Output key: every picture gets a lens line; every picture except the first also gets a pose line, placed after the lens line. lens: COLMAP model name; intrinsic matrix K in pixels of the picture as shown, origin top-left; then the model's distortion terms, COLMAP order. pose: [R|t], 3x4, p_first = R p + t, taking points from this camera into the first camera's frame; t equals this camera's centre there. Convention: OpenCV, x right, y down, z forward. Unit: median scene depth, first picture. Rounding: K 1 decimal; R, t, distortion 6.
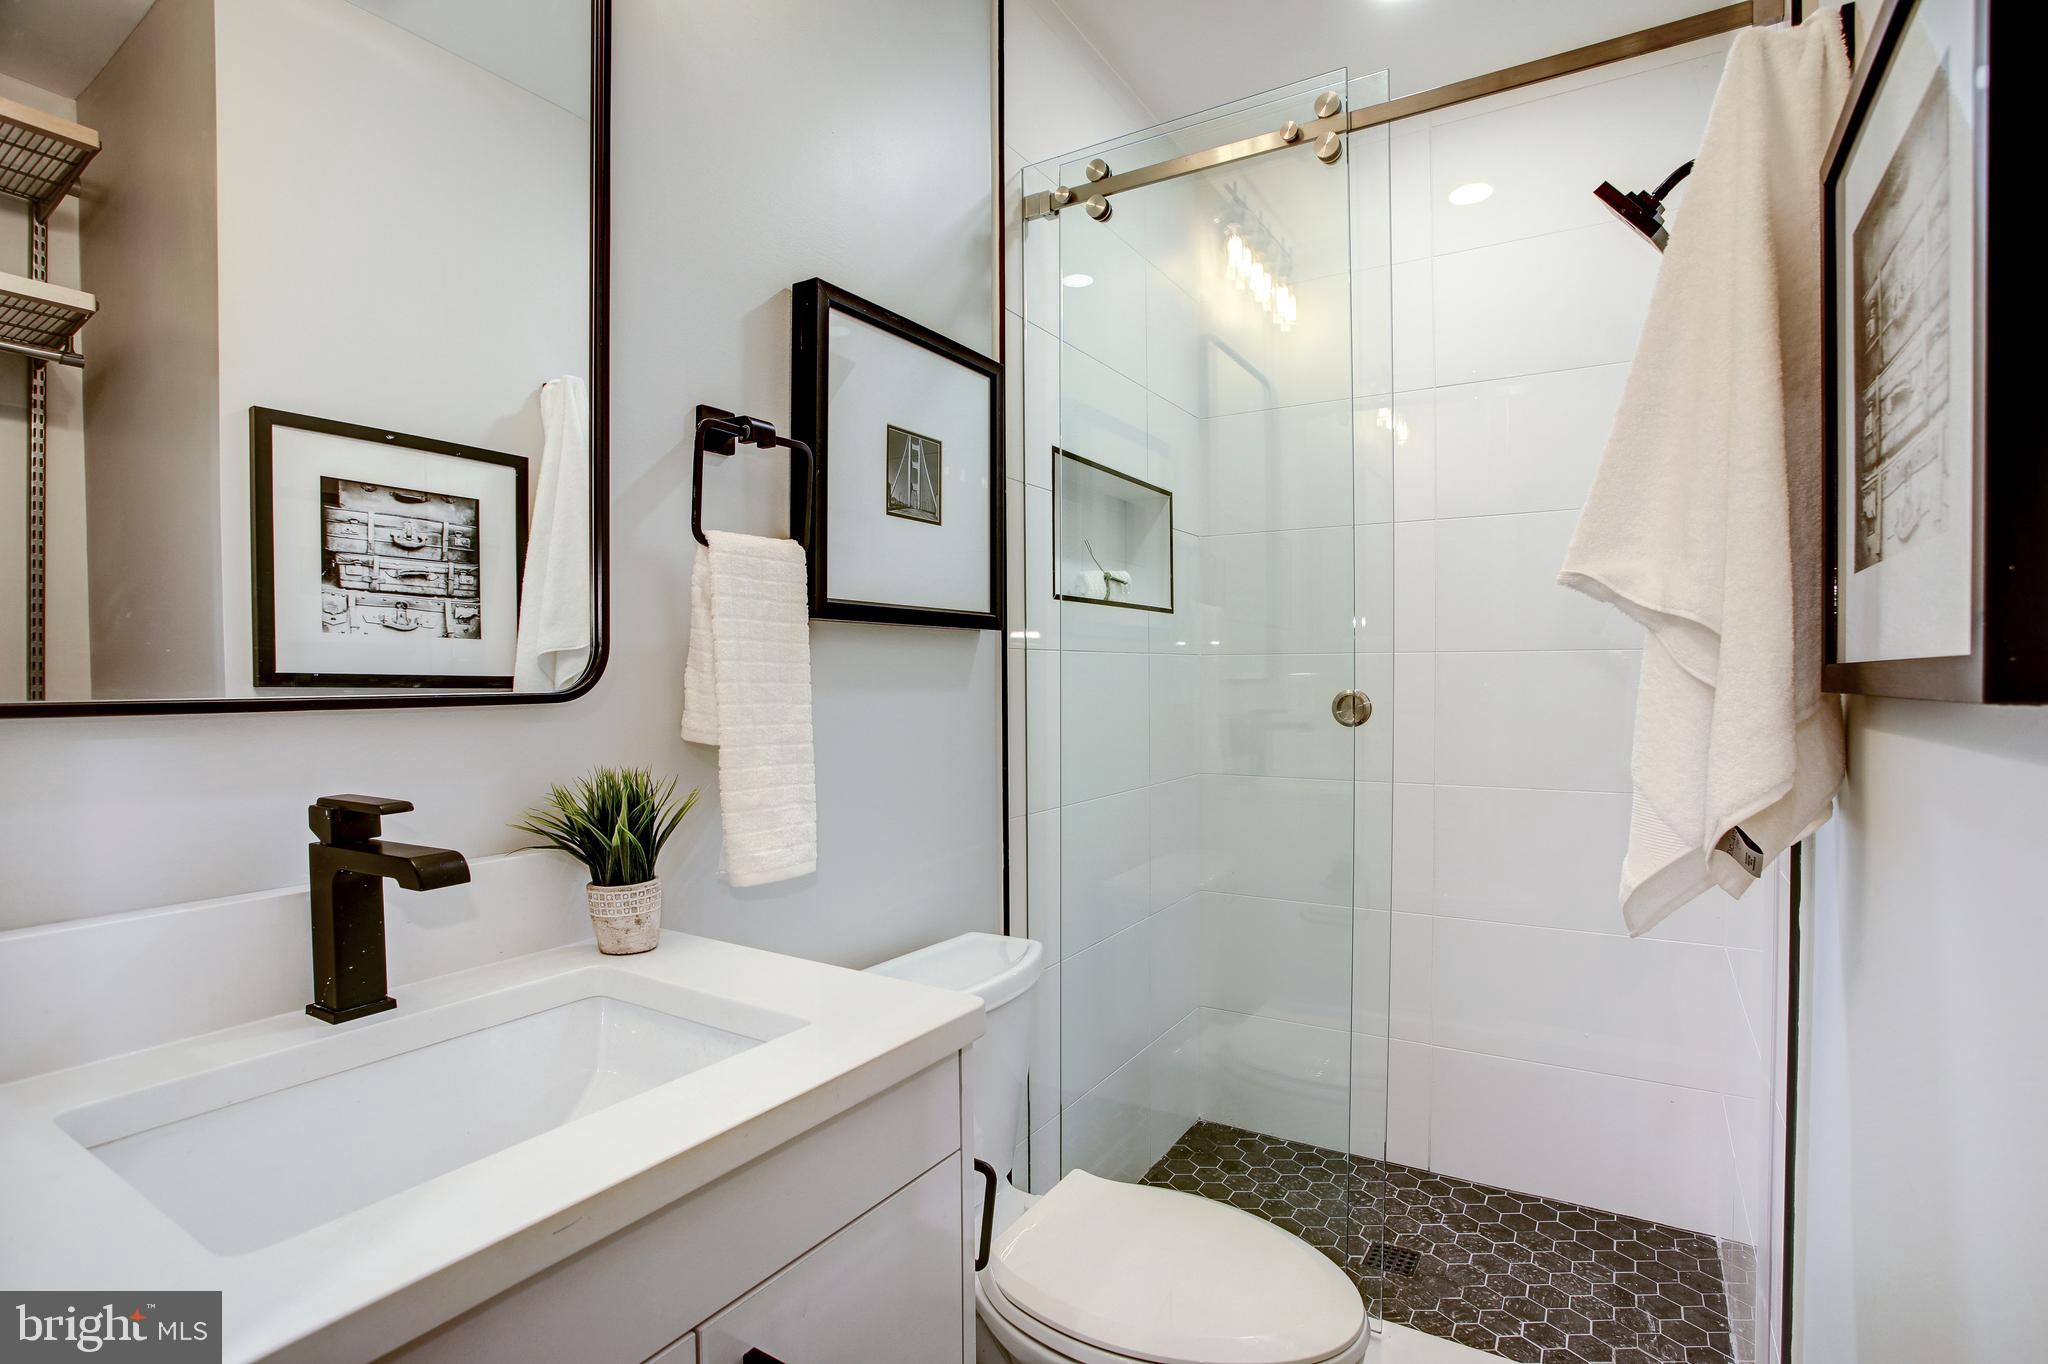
lens RADIAL K [[992.0, 0, 1029.2], [0, 992.0, 687.8], [0, 0, 1]] dist [-0.060360, 0.027822]
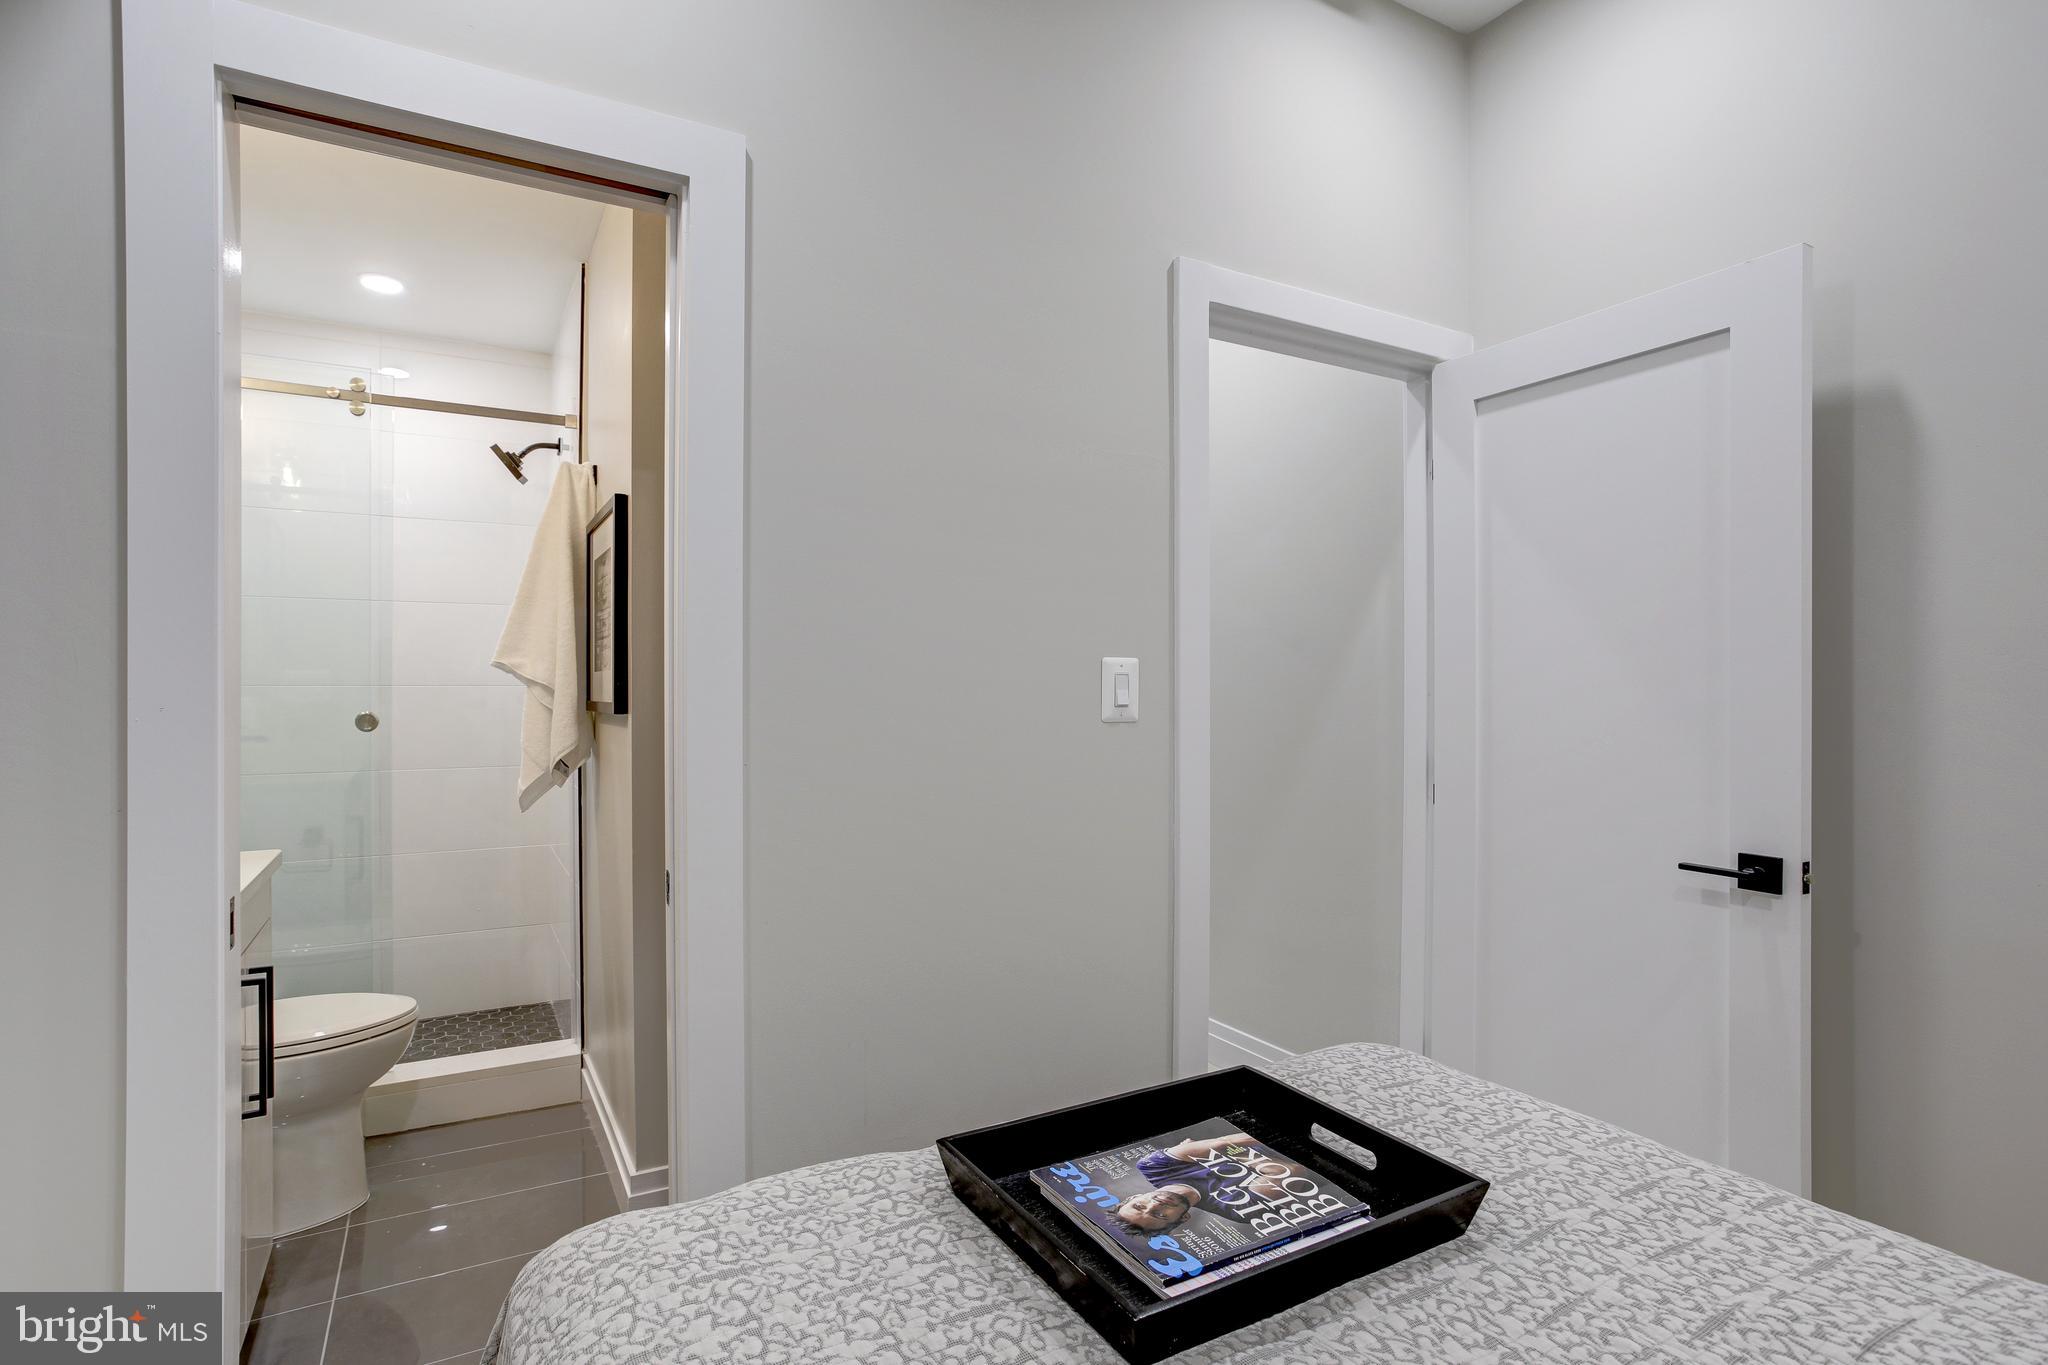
lens RADIAL K [[1030.3, 0, 1002.8], [0, 1030.3, 674.8], [0, 0, 1]] dist [-0.068134, 0.044783]
pose [[0.488249, 0.007670, 0.872671, -0.823820], [0.015028, 0.999739, -0.017194, -0.020013], [-0.872575, 0.021509, 0.488006, -1.055041]]
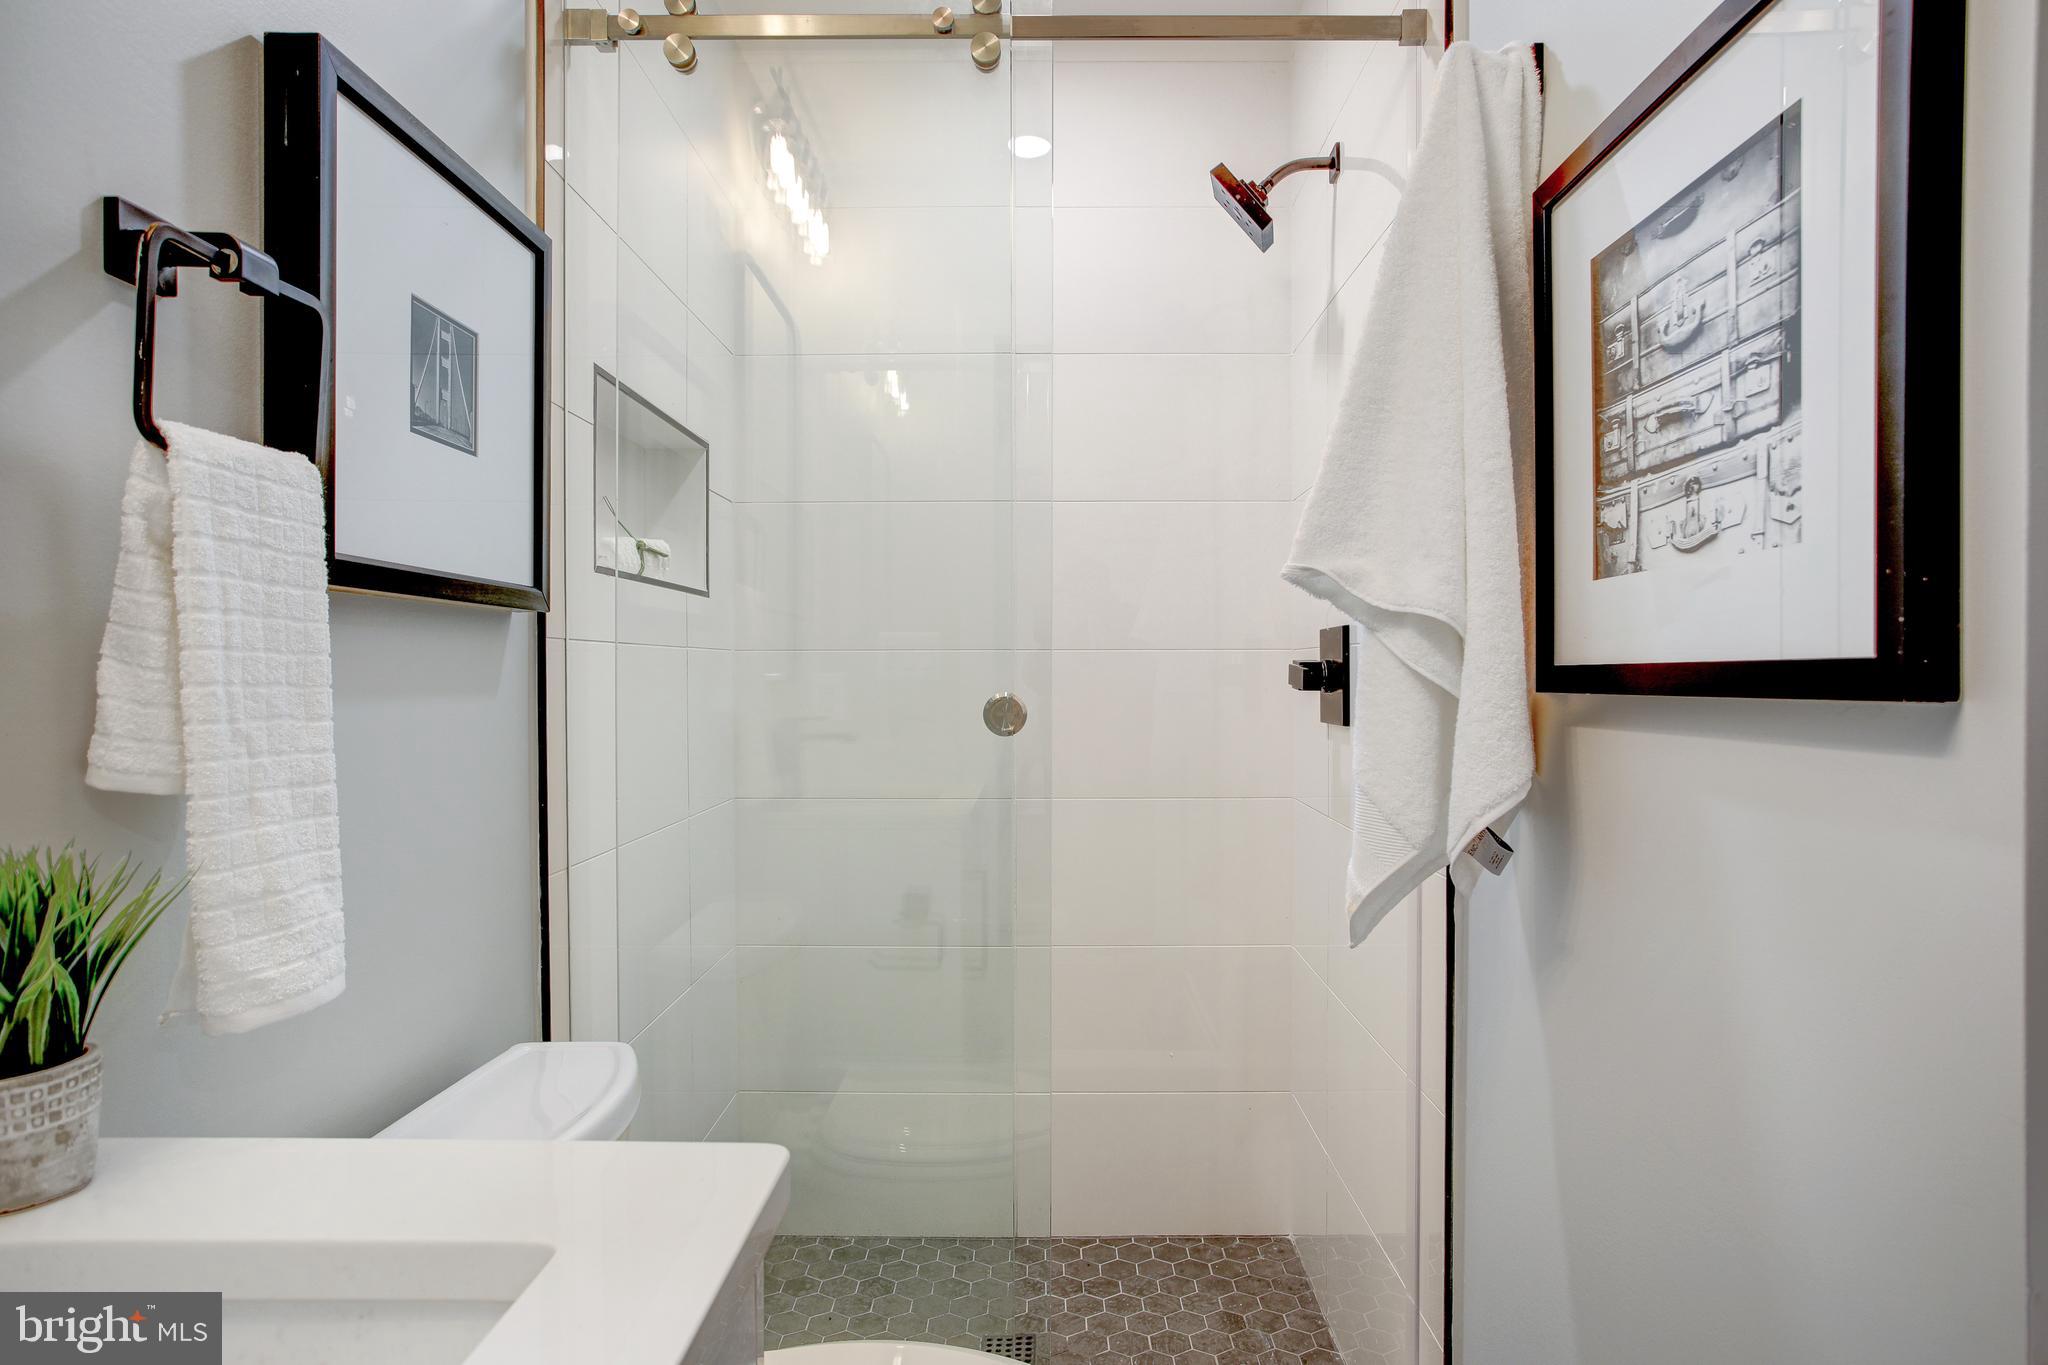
lens RADIAL K [[1167.3, 0, 1024.0], [0, 1167.3, 682.5], [0, 0, 1]] dist [-0.047939, 0.052641]
pose [[0.859805, -0.001140, 0.510621, -0.200642], [0.004887, 0.999970, -0.005997, -0.001098], [-0.510599, 0.007651, 0.859785, 0.139953]]
